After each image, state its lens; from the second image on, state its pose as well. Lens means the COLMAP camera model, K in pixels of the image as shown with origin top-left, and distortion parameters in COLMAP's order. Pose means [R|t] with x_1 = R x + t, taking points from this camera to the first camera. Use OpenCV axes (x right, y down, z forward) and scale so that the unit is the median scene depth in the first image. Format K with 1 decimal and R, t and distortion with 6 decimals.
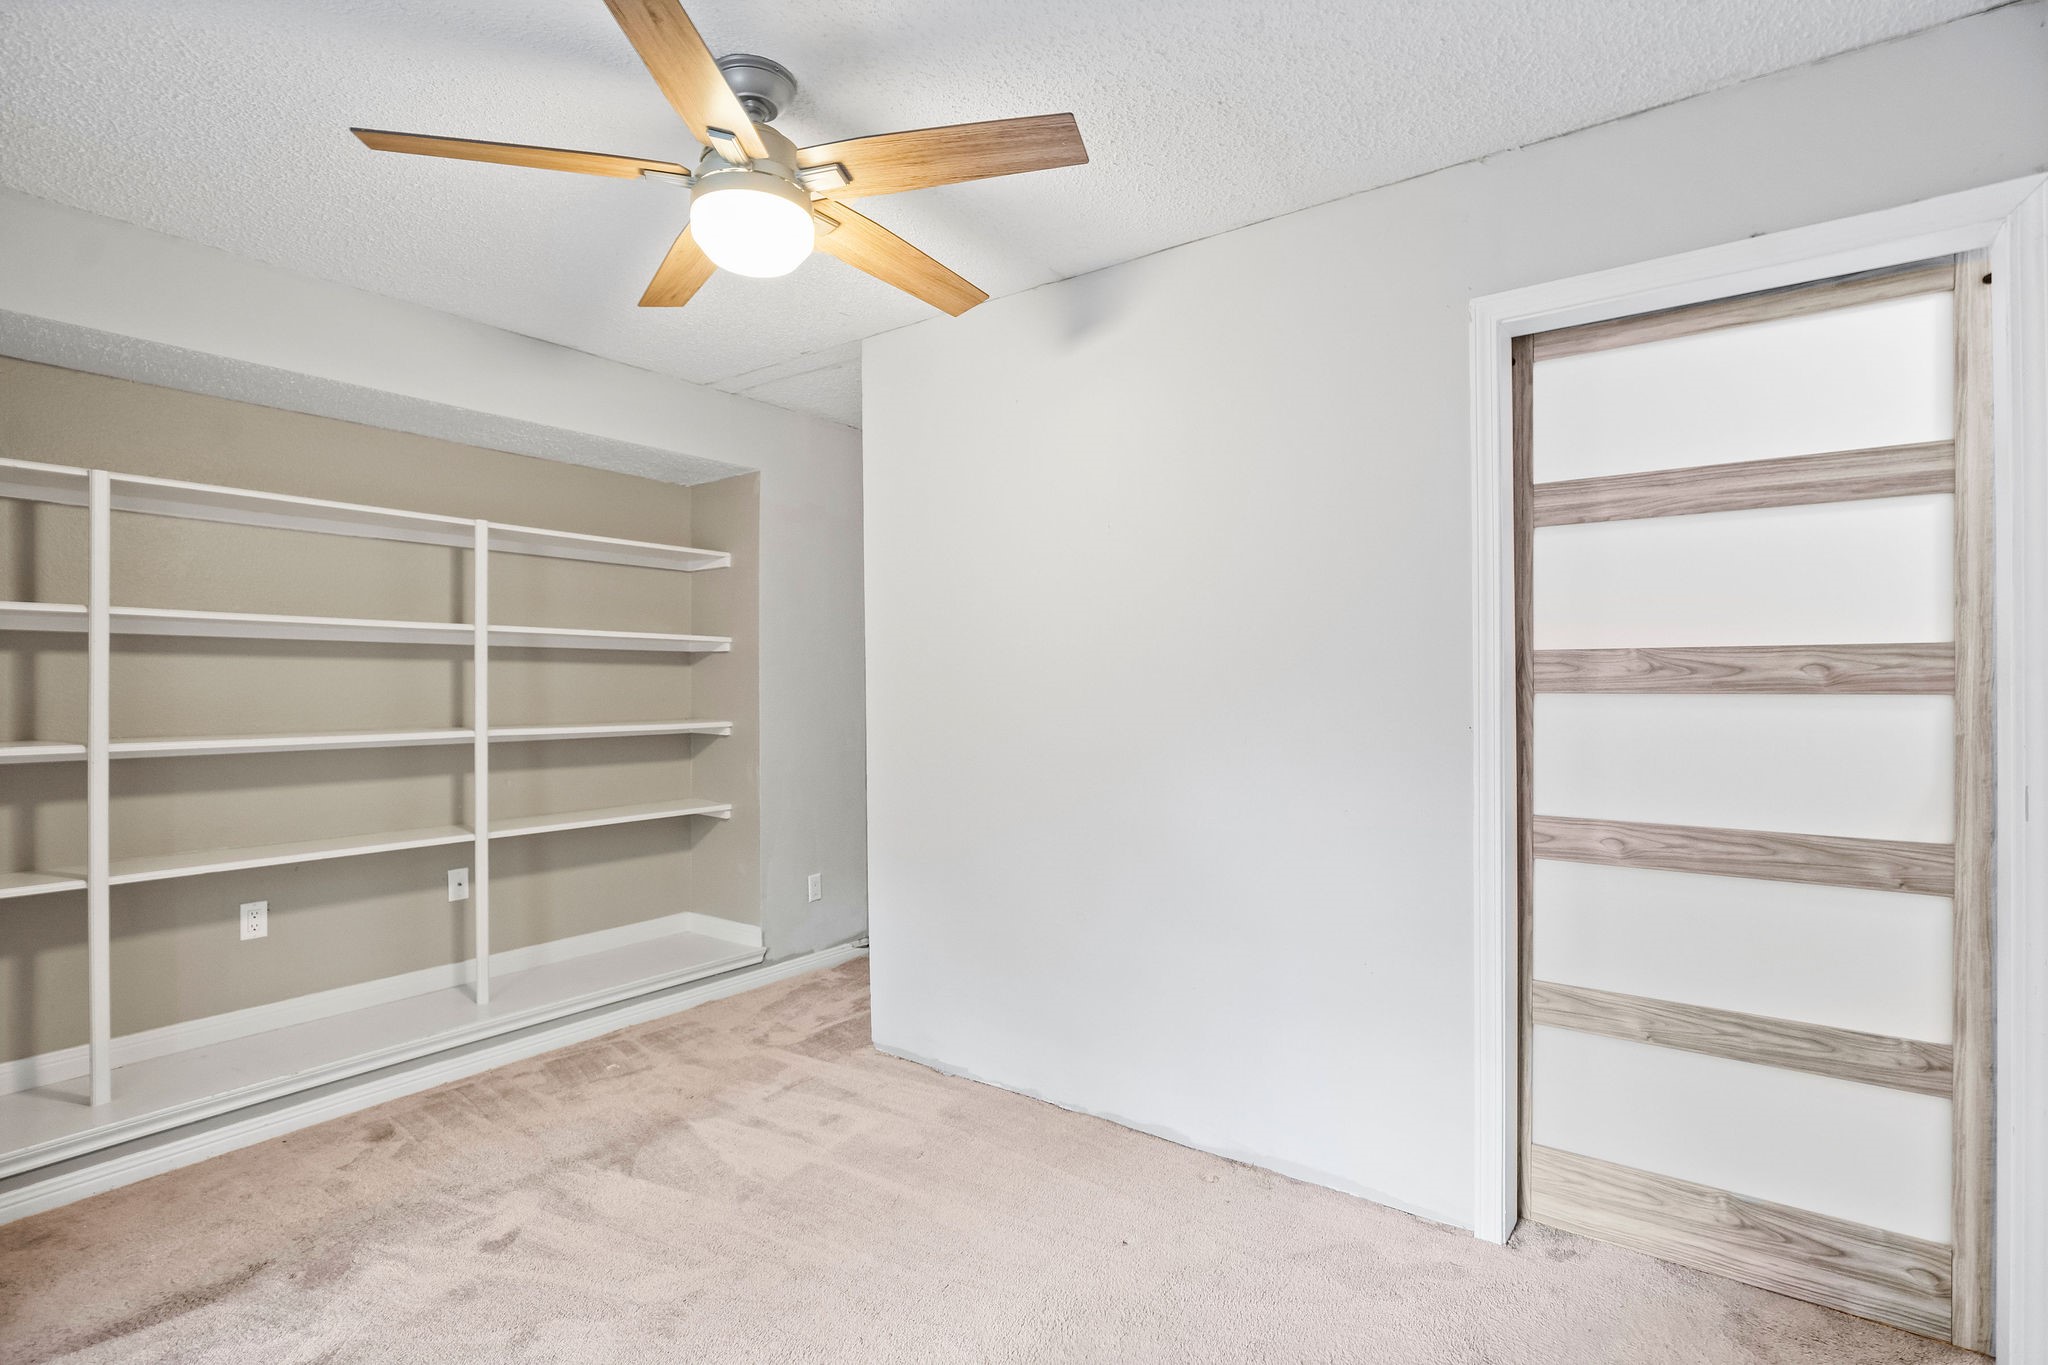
lens RADIAL K [[969.1, 0, 1018.2], [0, 969.1, 683.9], [0, 0, 1]] dist [-0.000064, 0.008063]
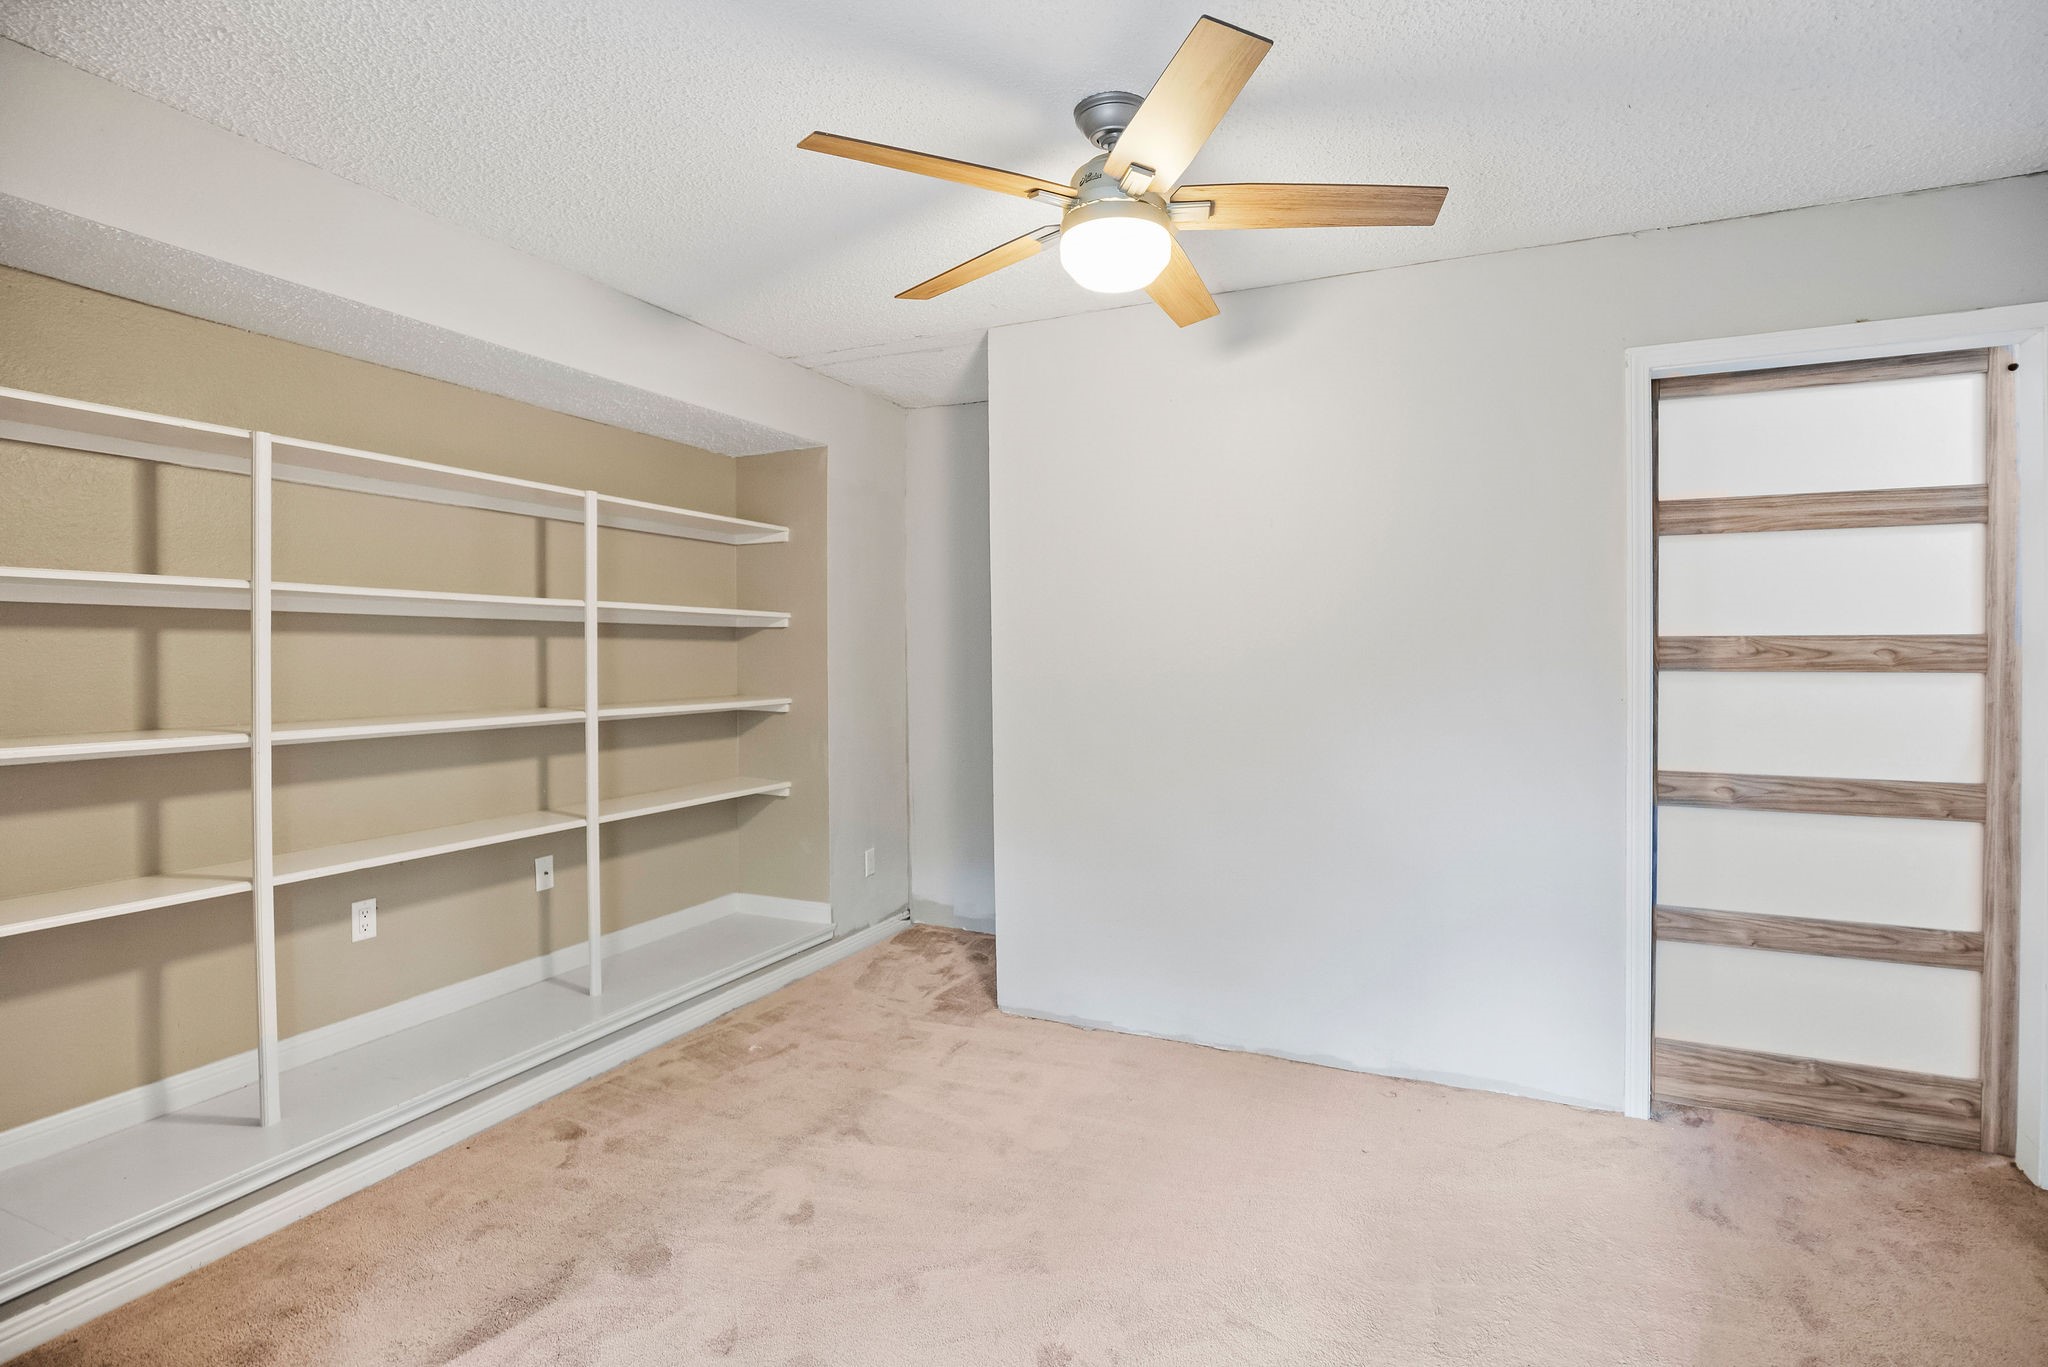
lens RADIAL K [[969.1, 0, 1056.5], [0, 969.1, 659.2], [0, 0, 1]] dist [-0.000064, 0.008063]
pose [[0.978892, -0.001308, 0.204376, -0.405974], [0.000223, 0.999986, 0.005332, -0.010918], [-0.204380, -0.005174, 0.978878, -0.041531]]
